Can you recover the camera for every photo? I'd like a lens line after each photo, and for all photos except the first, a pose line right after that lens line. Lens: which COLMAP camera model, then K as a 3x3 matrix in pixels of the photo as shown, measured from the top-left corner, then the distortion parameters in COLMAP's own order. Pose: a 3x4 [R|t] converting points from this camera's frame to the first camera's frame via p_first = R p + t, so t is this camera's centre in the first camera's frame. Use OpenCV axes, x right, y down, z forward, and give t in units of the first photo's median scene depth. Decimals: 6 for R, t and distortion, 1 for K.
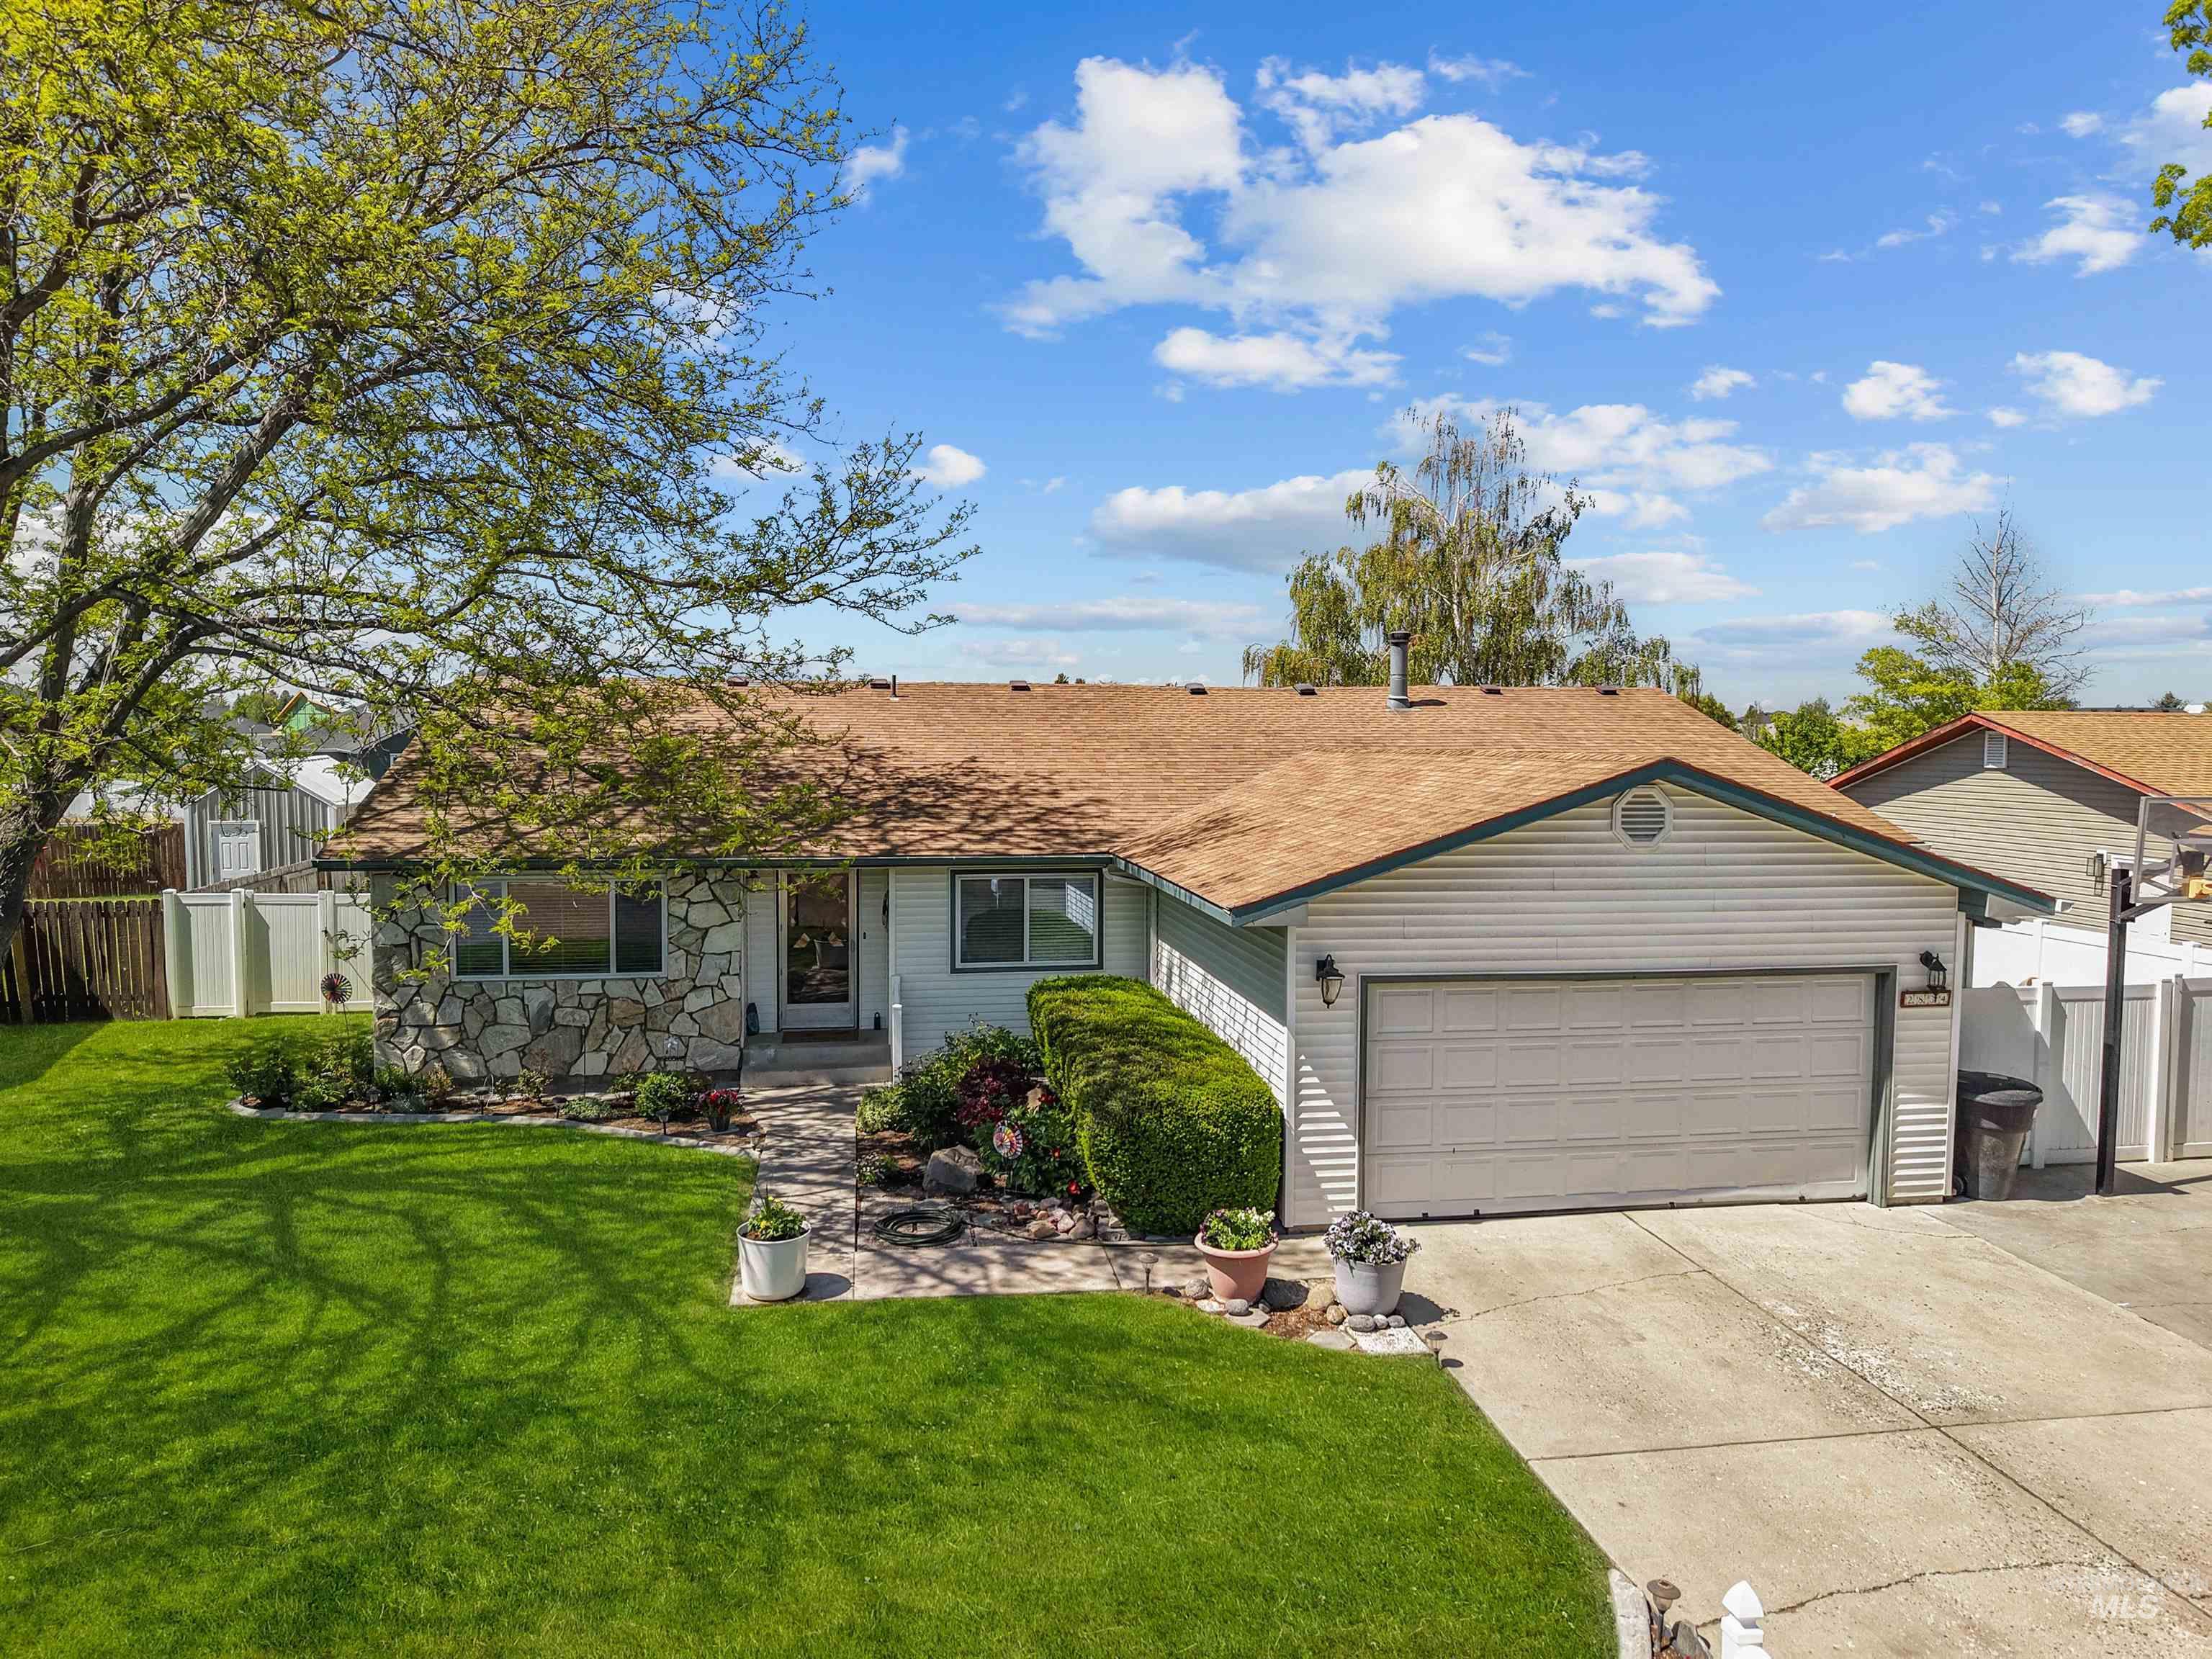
lens RADIAL K [[1469.7, 0, 1091.0], [0, 1469.7, 832.9], [0, 0, 1]] dist [0.036718, -0.032516]
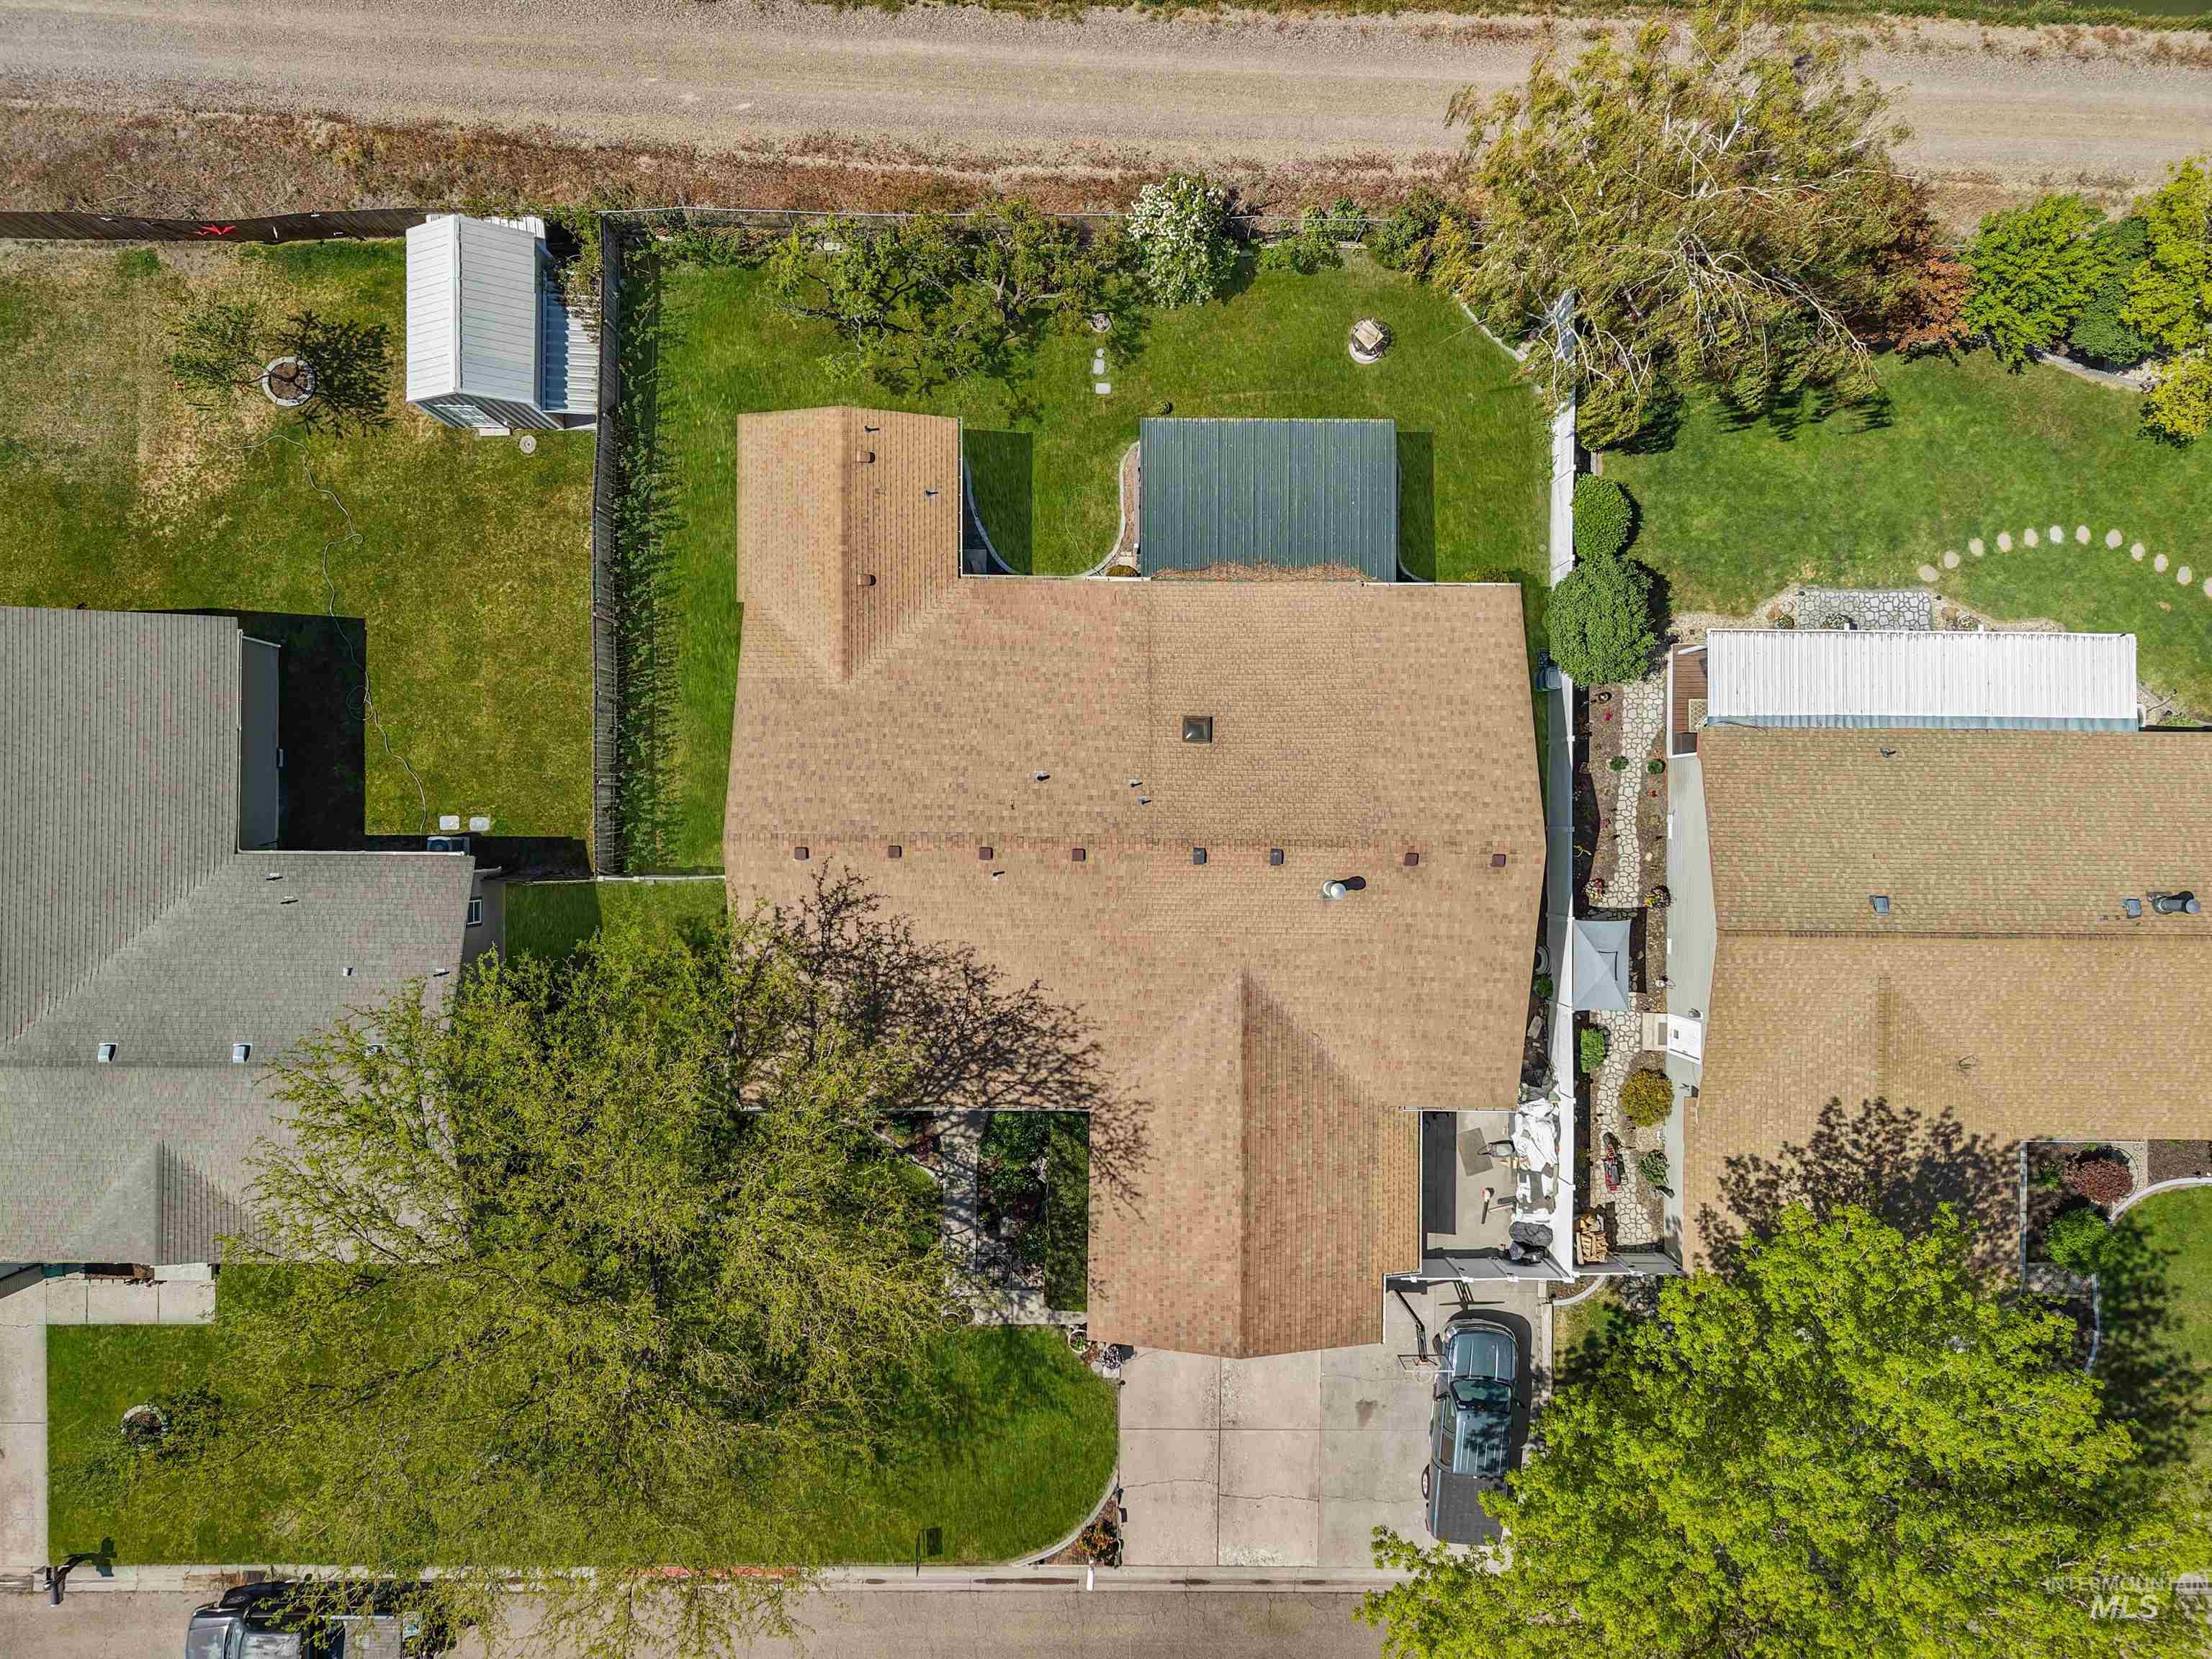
lens RADIAL K [[1469.7, 0, 1091.0], [0, 1469.7, 832.9], [0, 0, 1]] dist [0.036718, -0.032516]
pose [[0.985565, 0.169229, 0.004872, -0.083903], [-0.019163, 0.082920, 0.996372, -2.847612], [0.168211, -0.982082, 0.084966, 1.608494]]
